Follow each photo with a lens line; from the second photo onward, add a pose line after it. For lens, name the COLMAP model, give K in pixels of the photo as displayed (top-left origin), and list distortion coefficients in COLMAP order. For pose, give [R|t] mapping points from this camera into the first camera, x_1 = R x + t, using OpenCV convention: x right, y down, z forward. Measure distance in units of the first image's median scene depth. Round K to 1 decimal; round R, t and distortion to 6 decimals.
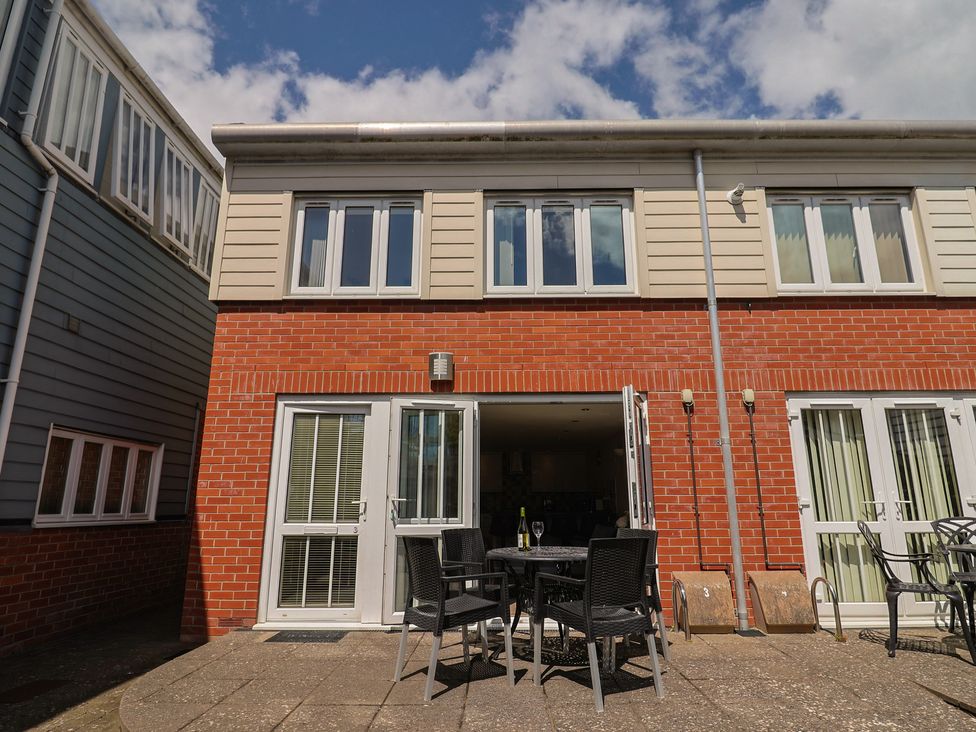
lens RADIAL K [[570.2, 0, 497.5], [0, 570.2, 366.7], [0, 0, 1]] dist [-0.006558, -0.003826]
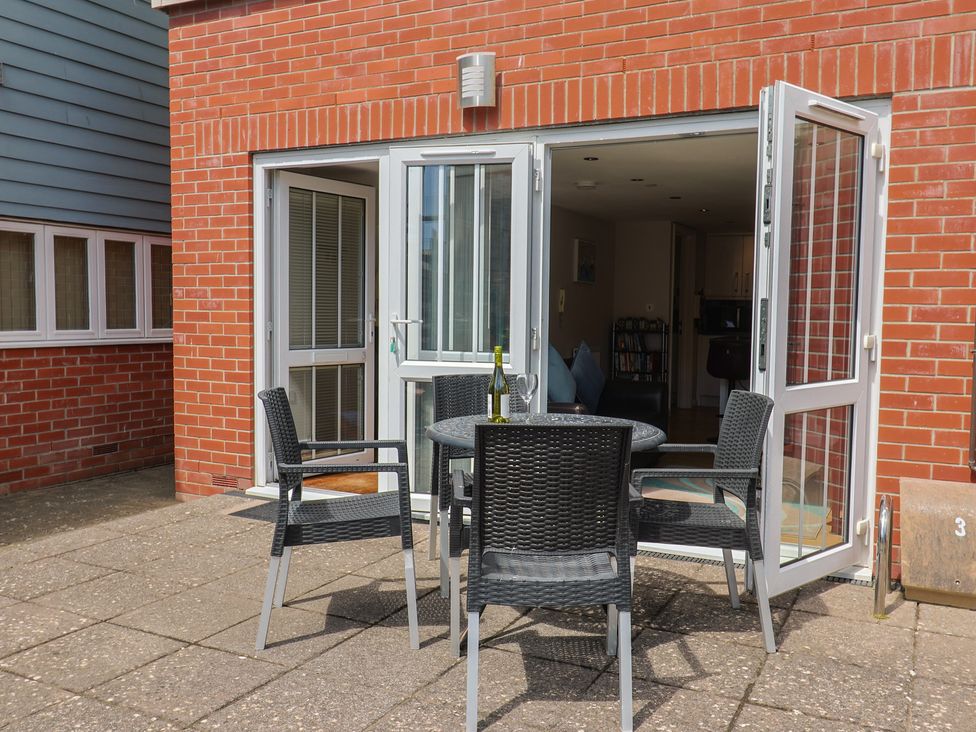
lens RADIAL K [[886.4, 0, 488.0], [0, 886.4, 366.0], [0, 0, 1]] dist [0.008445, -0.008311]
pose [[0.891754, 0.043889, -0.450386, 0.302104], [0.092484, 0.956601, 0.276335, 0.026666], [0.442968, -0.288076, 0.848994, 0.213630]]
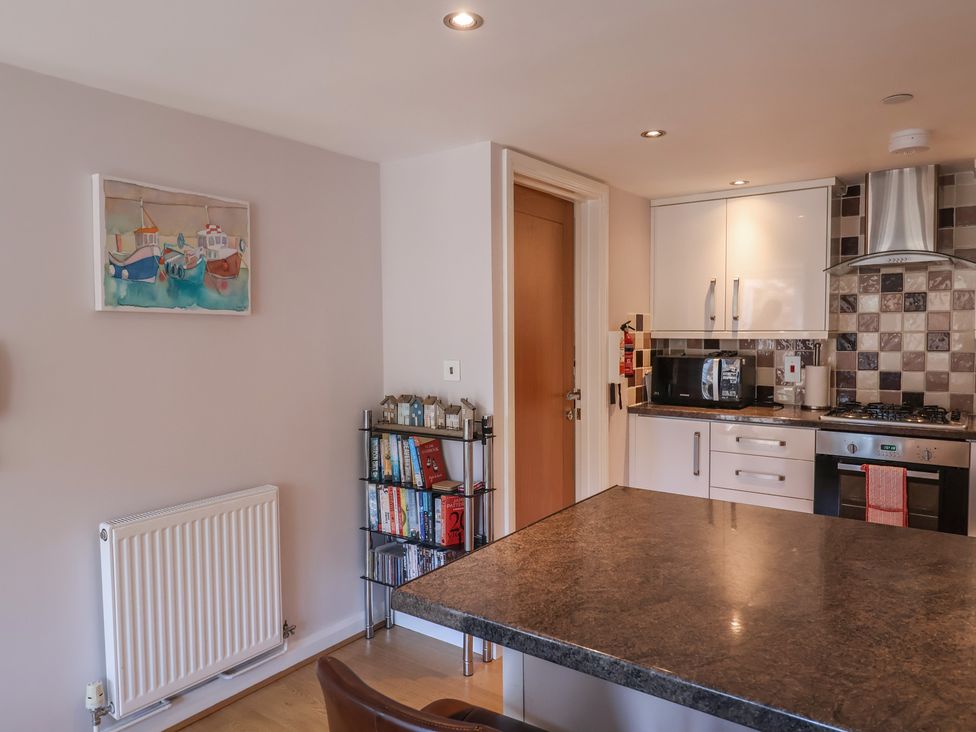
lens RADIAL K [[667.5, 0, 488.0], [0, 667.5, 366.0], [0, 0, 1]] dist [-0.003885, -0.001746]
pose [[0.809535, 0.033855, -0.586095, 0.124327], [0.139647, 0.958576, 0.248256, 0.290790], [0.570221, -0.282818, 0.771273, 1.442663]]
